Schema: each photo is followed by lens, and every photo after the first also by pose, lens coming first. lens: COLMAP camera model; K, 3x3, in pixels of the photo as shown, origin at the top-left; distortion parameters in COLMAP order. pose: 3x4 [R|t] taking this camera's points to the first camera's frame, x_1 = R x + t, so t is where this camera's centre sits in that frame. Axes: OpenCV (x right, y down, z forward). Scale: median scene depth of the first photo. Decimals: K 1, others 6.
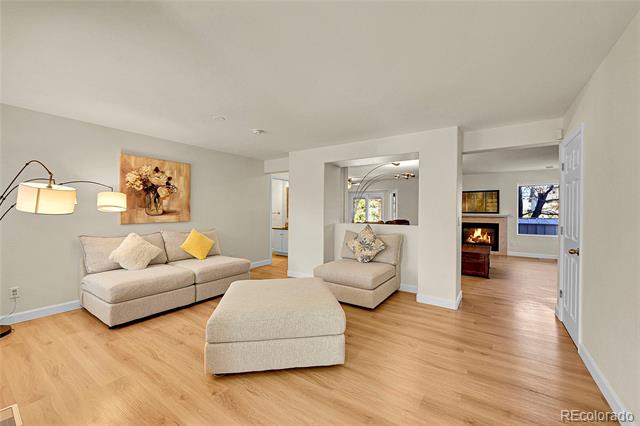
lens RADIAL K [[256.3, 0, 321.3], [0, 256.3, 210.5], [0, 0, 1]] dist [0.000528, 0.000007]
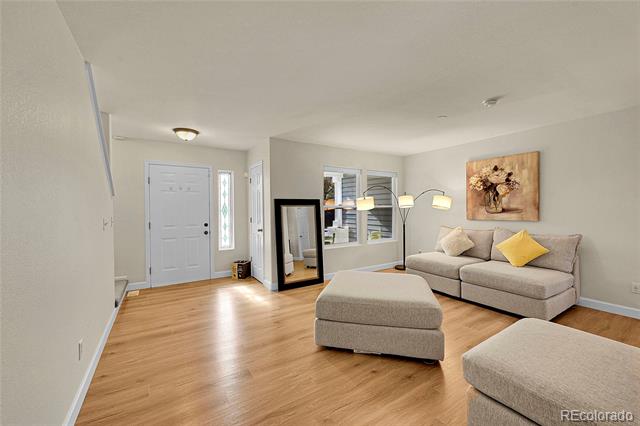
lens RADIAL K [[256.3, 0, 320.9], [0, 256.3, 212.3], [0, 0, 1]] dist [0.000528, 0.000007]
pose [[-0.393773, 0.017195, -0.919047, 0.568256], [0.007759, 0.999852, 0.015382, -0.005280], [0.919175, -0.001074, -0.393848, 0.750659]]
